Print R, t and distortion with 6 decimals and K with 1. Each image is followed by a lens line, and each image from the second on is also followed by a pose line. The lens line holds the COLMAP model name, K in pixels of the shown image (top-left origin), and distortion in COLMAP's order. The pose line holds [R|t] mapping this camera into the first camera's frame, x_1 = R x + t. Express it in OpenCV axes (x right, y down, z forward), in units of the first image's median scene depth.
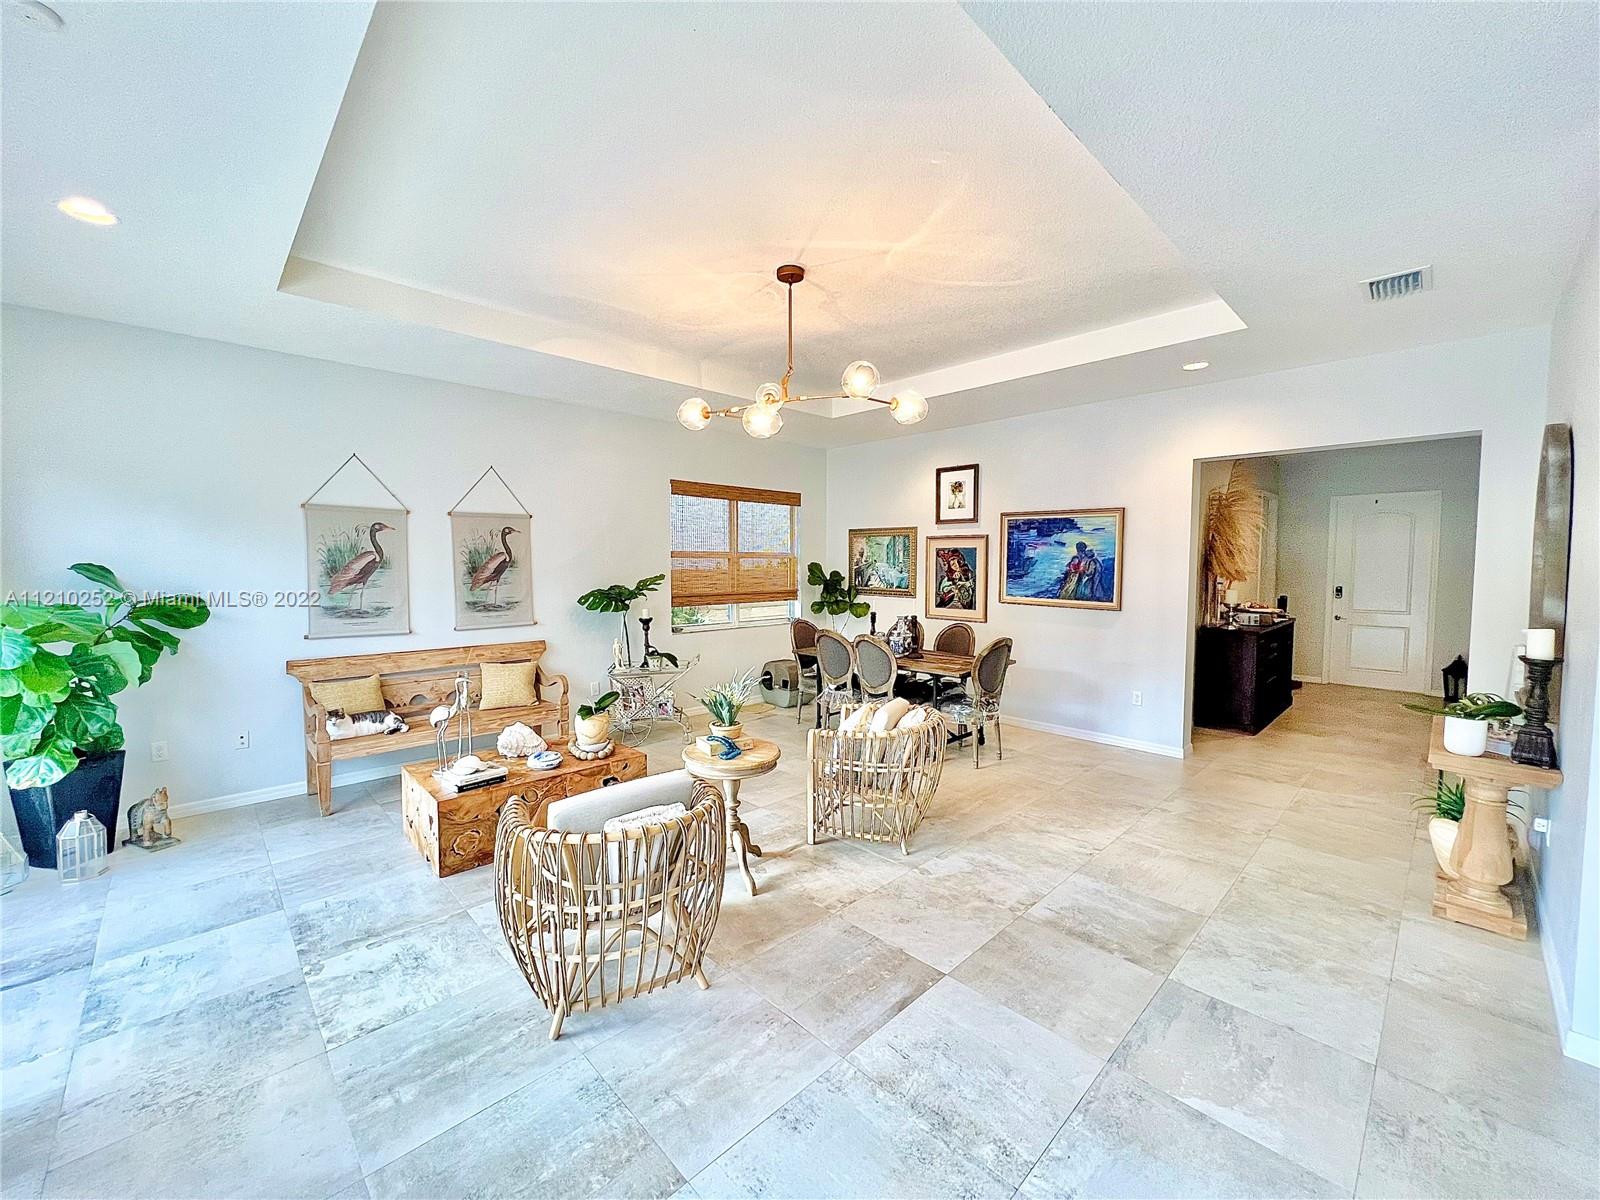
lens RADIAL K [[641.4, 0, 796.0], [0, 641.4, 599.2], [0, 0, 1]] dist [0.000980, -0.000568]
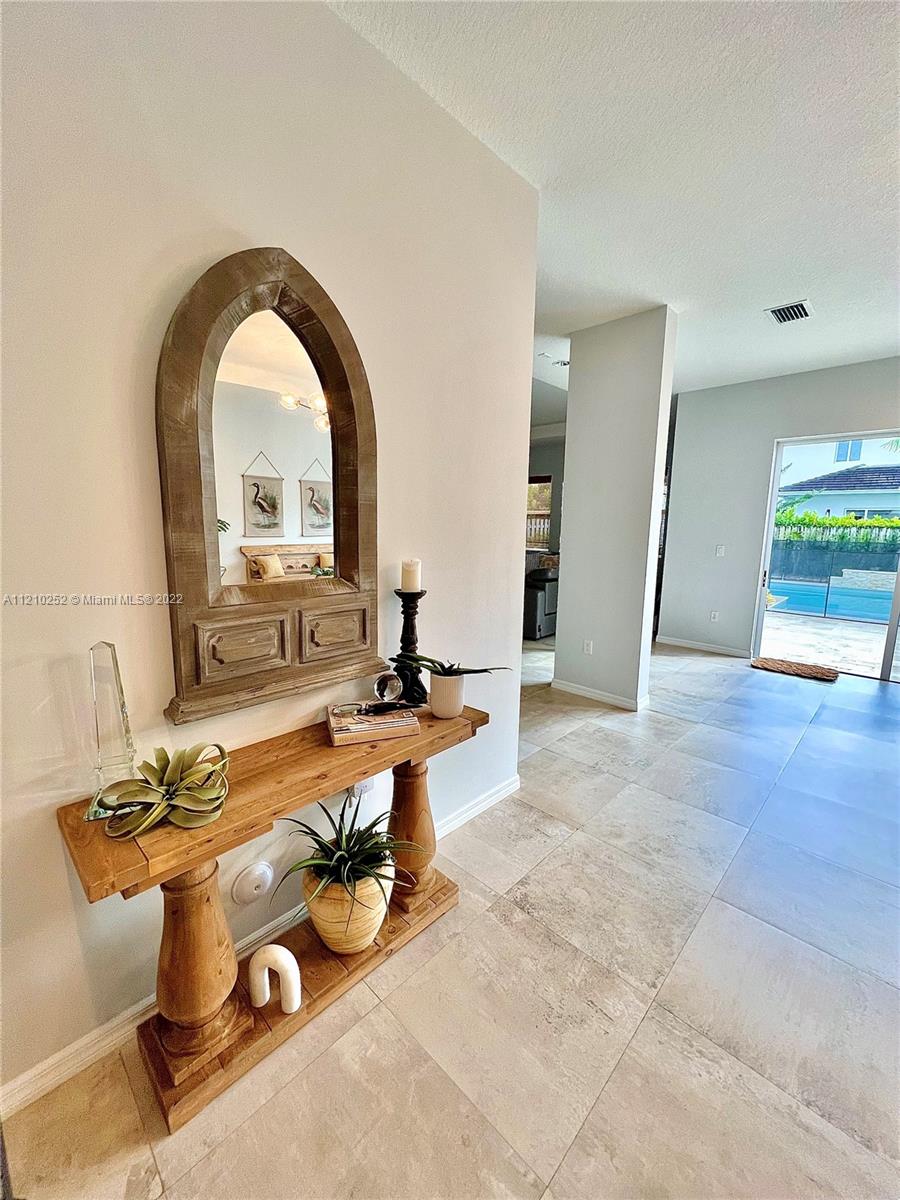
lens RADIAL K [[481.1, 0, 452.2], [0, 481.1, 597.1], [0, 0, 1]] dist [0.000980, -0.000568]
pose [[-0.999275, -0.006546, -0.037495, 0.581696], [-0.014257, 0.977756, 0.209262, -0.025297], [0.035291, 0.209645, -0.977140, 0.874676]]
